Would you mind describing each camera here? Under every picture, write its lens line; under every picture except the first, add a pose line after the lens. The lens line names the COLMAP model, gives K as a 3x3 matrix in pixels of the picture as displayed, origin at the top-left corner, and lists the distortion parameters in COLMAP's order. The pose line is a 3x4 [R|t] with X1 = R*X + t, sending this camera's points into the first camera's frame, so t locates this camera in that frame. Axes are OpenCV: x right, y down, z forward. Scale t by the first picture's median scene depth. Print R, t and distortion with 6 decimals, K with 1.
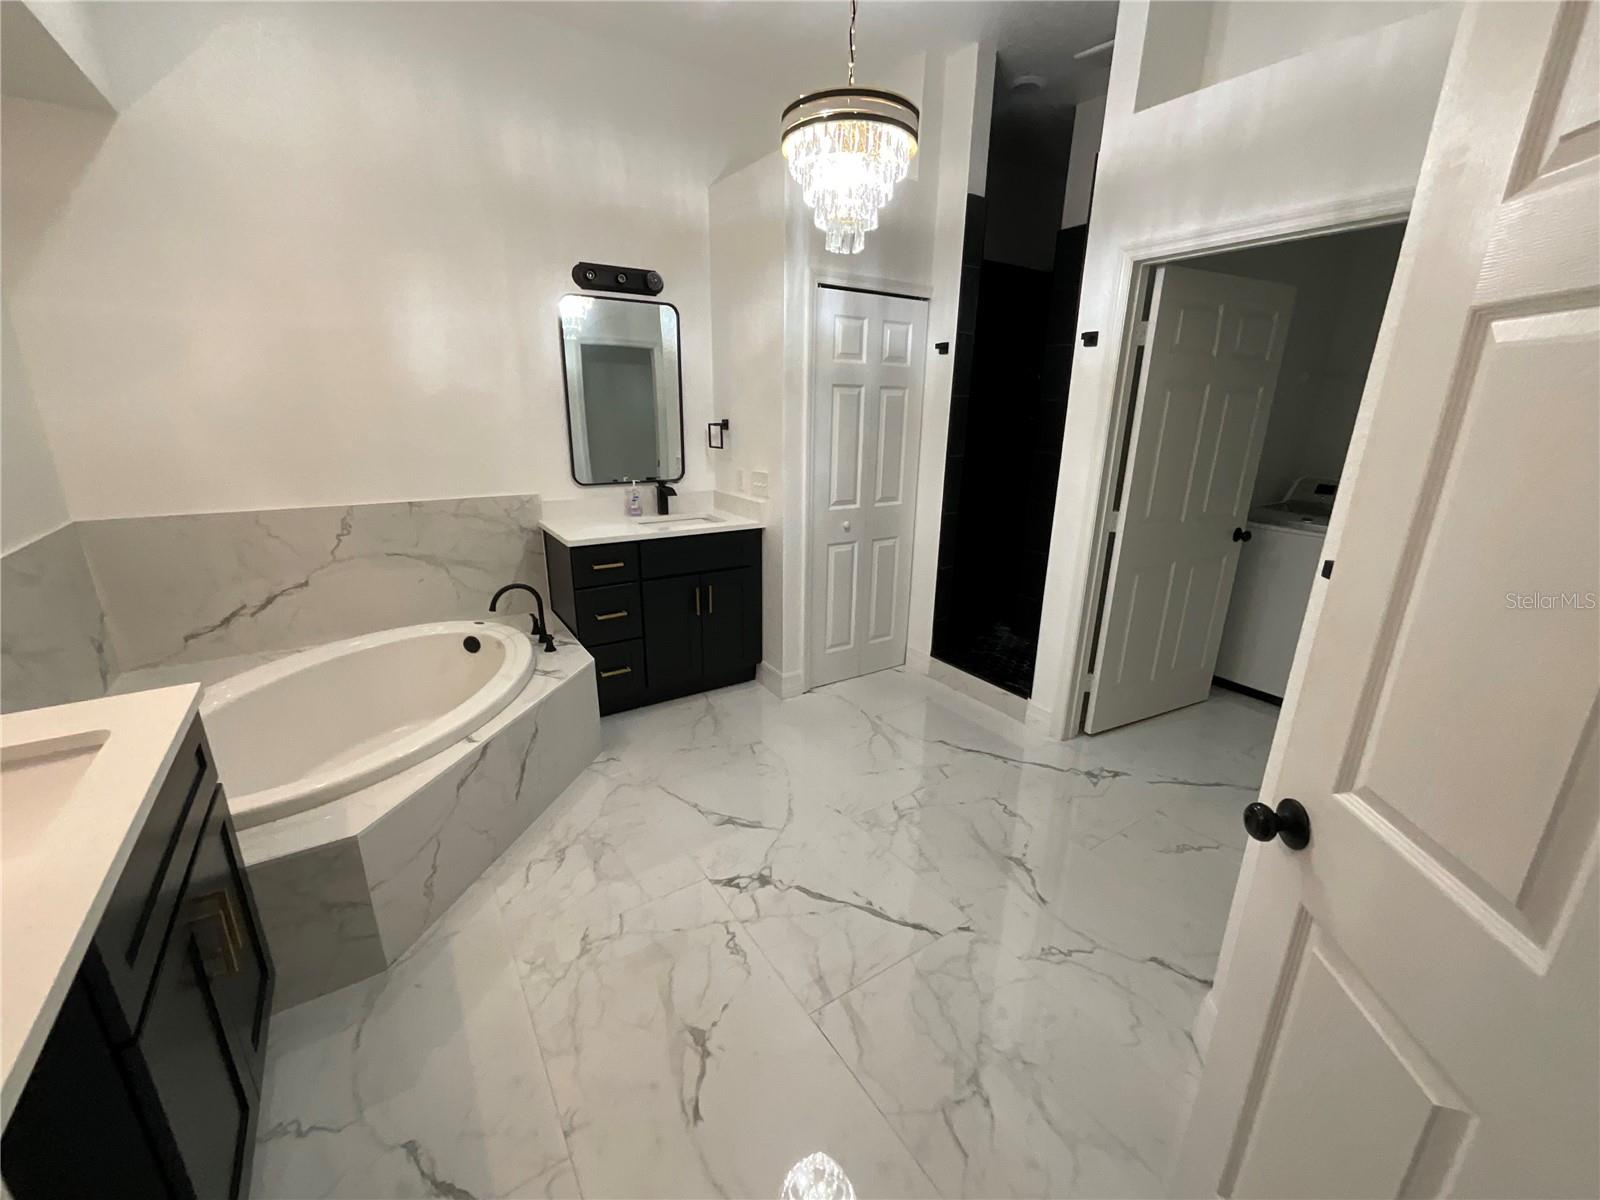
lens RADIAL K [[647.3, 0, 805.7], [0, 647.3, 600.5], [0, 0, 1]] dist [-0.003886, -0.000072]
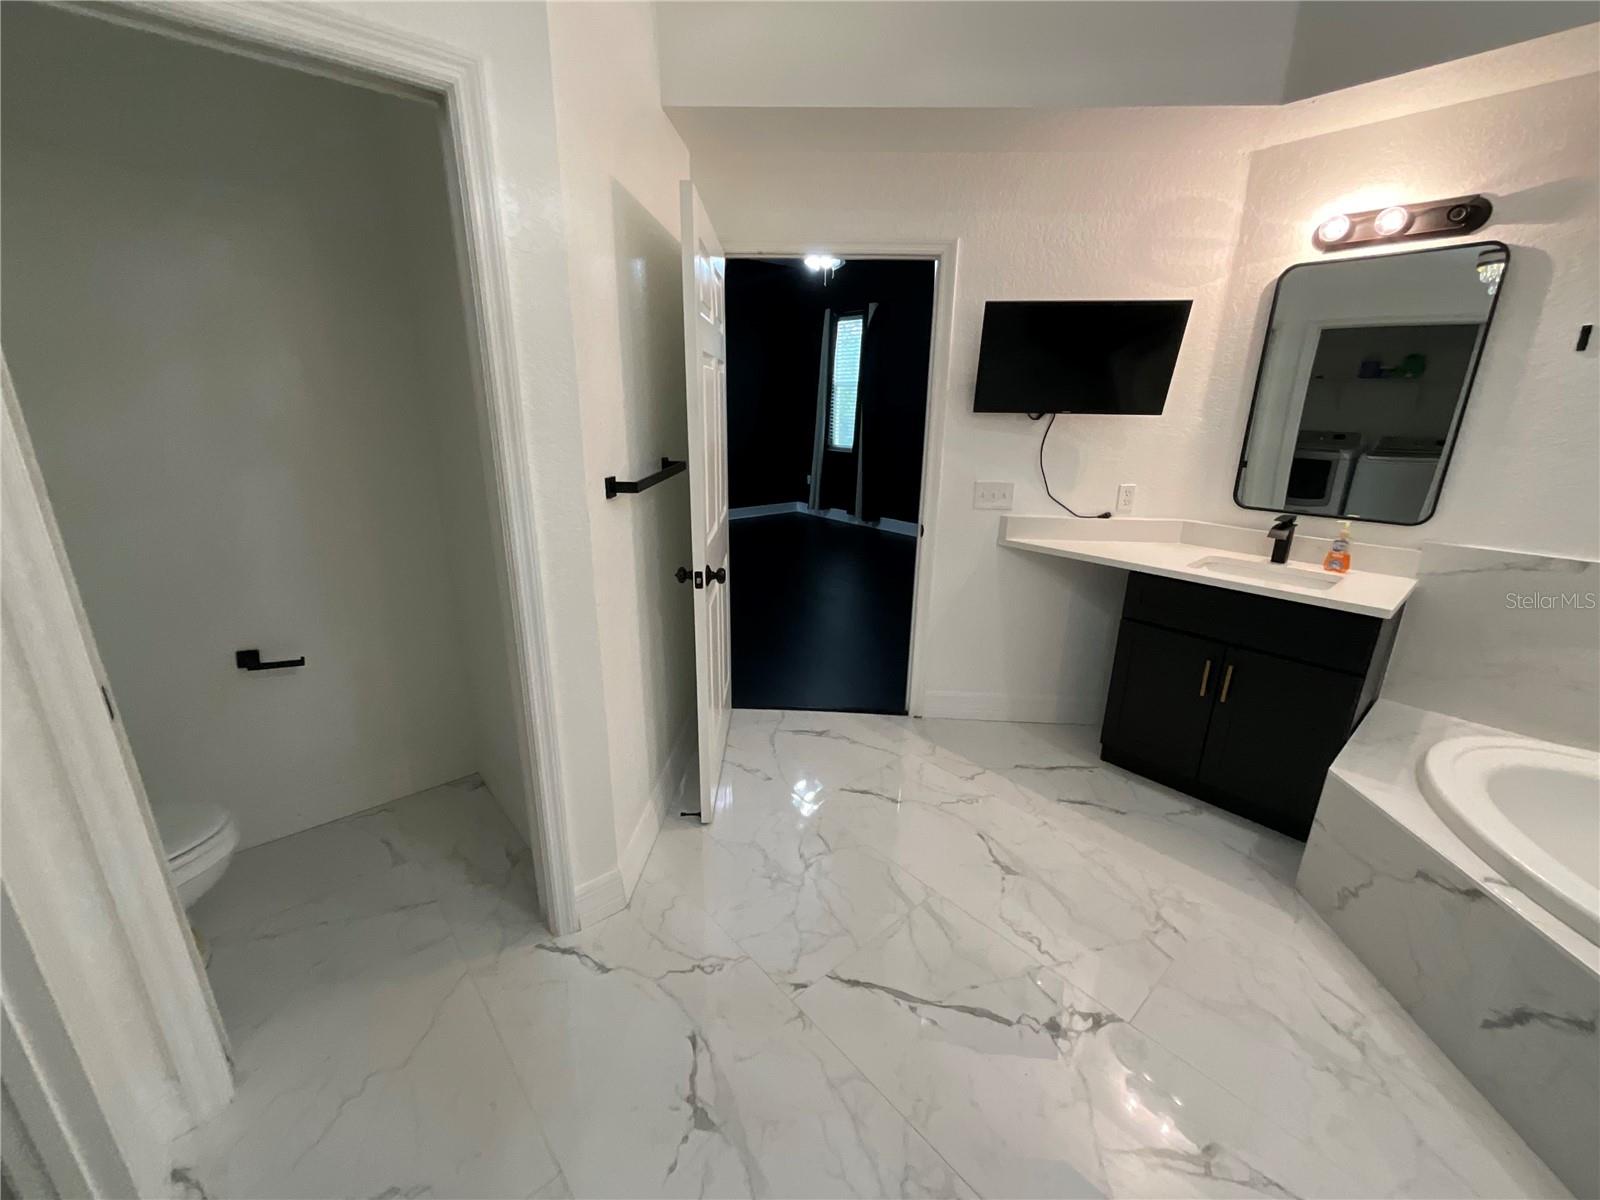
lens RADIAL K [[647.3, 0, 798.7], [0, 647.3, 601.1], [0, 0, 1]] dist [-0.003886, -0.000072]
pose [[-0.991464, 0.009929, -0.130004, 0.357274], [-0.064585, 0.828772, 0.555847, -0.412854], [0.113263, 0.559498, -0.821056, 1.428020]]
